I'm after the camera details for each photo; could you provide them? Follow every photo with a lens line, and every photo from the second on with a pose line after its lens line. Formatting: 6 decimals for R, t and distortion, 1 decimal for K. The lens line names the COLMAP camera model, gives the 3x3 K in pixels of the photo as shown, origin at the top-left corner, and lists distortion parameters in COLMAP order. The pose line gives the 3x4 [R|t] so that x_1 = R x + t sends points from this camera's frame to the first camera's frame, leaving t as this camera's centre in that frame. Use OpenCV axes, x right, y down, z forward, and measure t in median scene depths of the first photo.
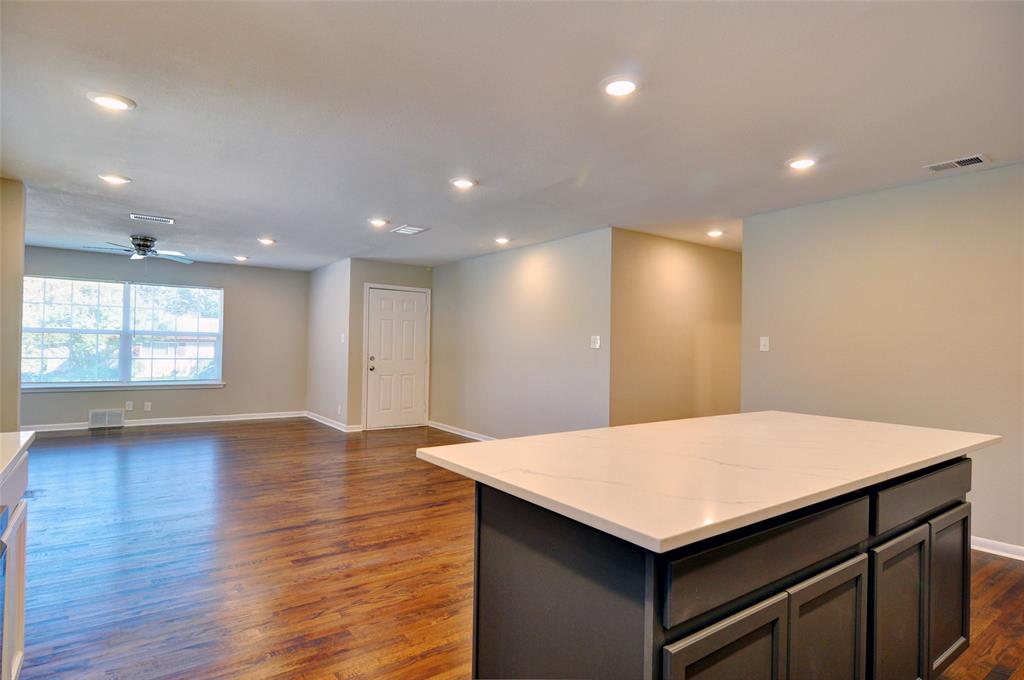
lens RADIAL K [[541.1, 0, 513.1], [0, 541.1, 341.9], [0, 0, 1]] dist [0.029449, -0.019506]
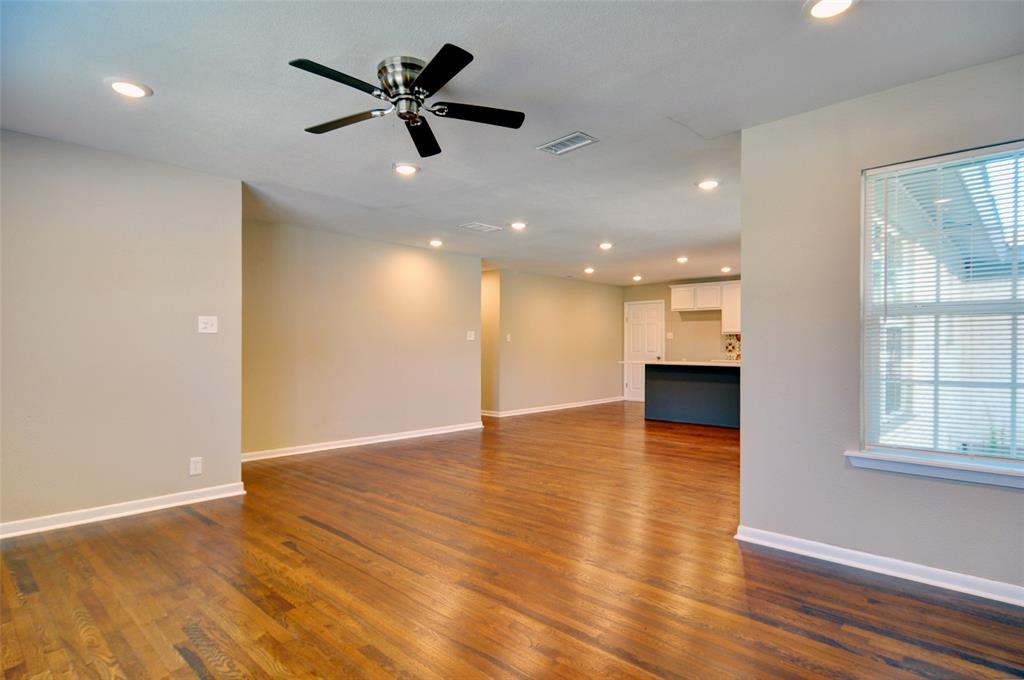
lens RADIAL K [[548.3, 0, 512.3], [0, 548.3, 348.9], [0, 0, 1]] dist [0.014712, -0.002101]
pose [[-0.182113, -0.021921, 0.983033, -0.897278], [-0.011669, 0.999729, 0.020131, 0.002657], [-0.983208, -0.007805, -0.182319, 0.819829]]
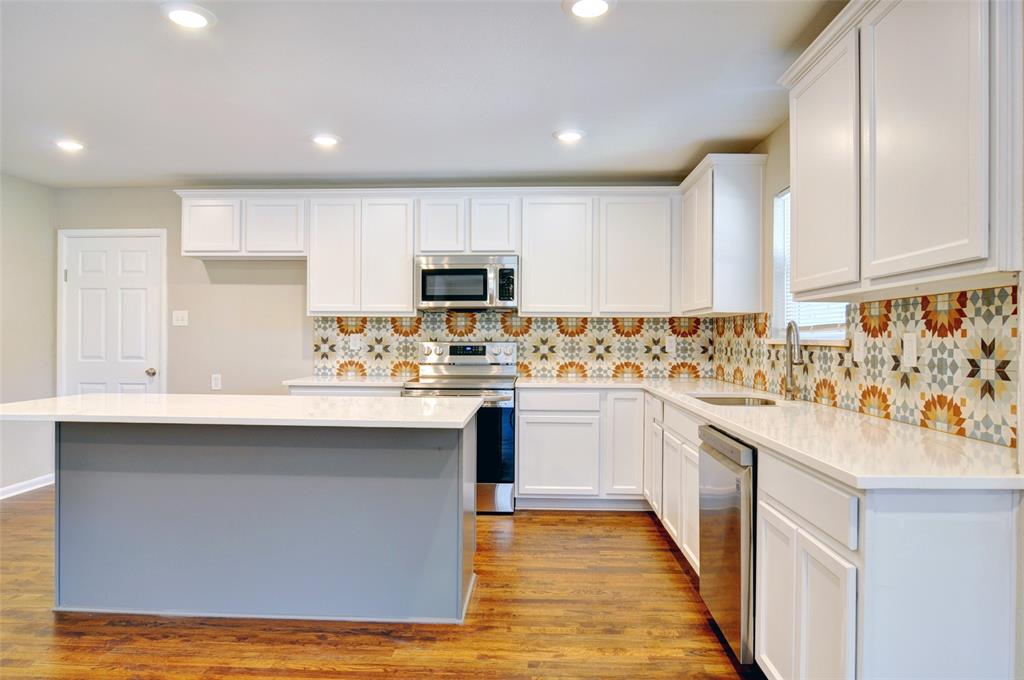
lens RADIAL K [[634.4, 0, 512.0], [0, 634.4, 340.0], [0, 0, 1]] dist [-0.033158, 0.001824]
pose [[-0.781605, -0.022863, 0.623354, -0.253080], [-0.022812, 0.999707, 0.008064, 0.001980], [-0.623356, -0.007918, -0.781898, 0.455247]]
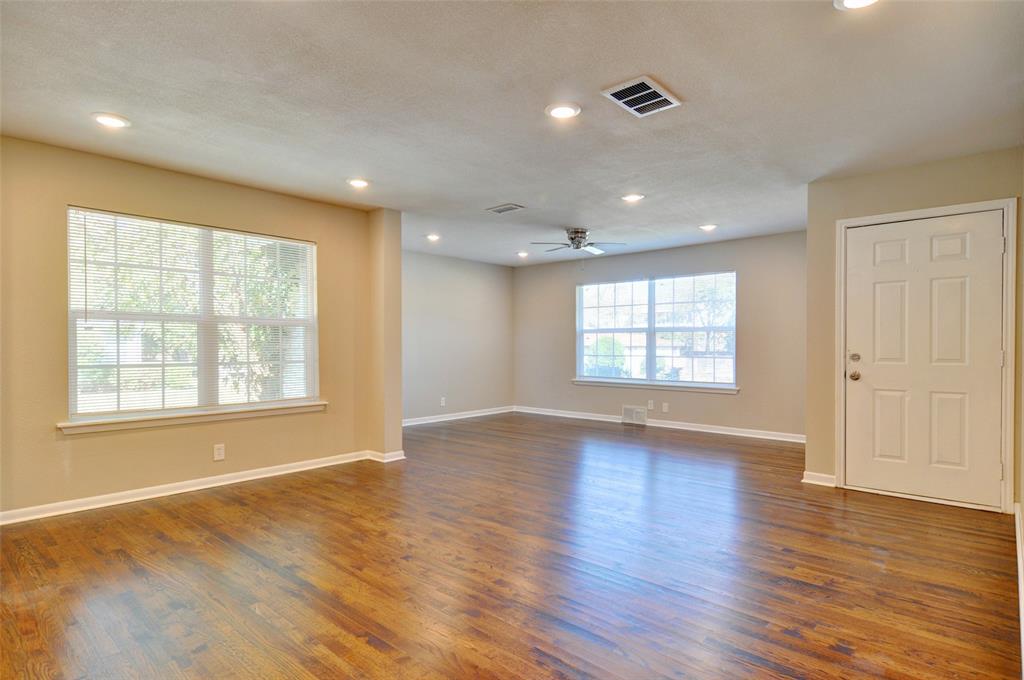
lens RADIAL K [[548.3, 0, 512.3], [0, 548.3, 348.9], [0, 0, 1]] dist [0.014712, -0.002101]
pose [[0.209154, -0.011265, -0.977818, 0.207179], [0.011290, 0.999895, -0.009105, 0.023524], [0.977818, -0.009135, 0.209259, 0.559045]]
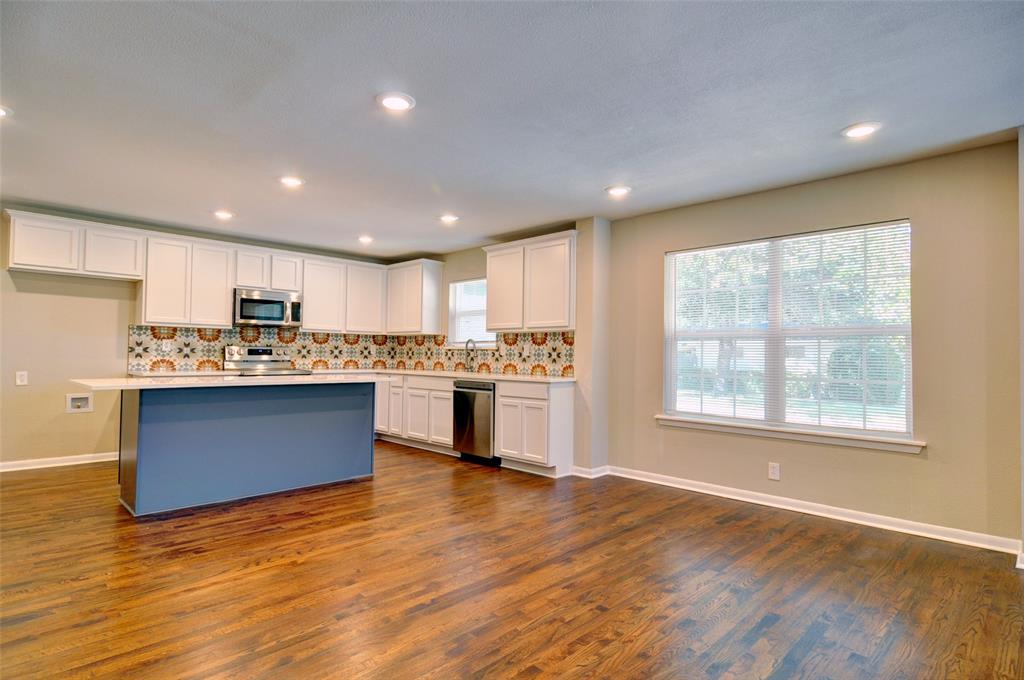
lens RADIAL K [[541.1, 0, 513.1], [0, 541.1, 341.9], [0, 0, 1]] dist [0.029449, -0.019506]
pose [[-0.986644, -0.034658, -0.159159, -0.072005], [-0.029558, 0.998974, -0.034301, 0.020183], [0.160184, -0.029138, -0.986657, 0.874392]]
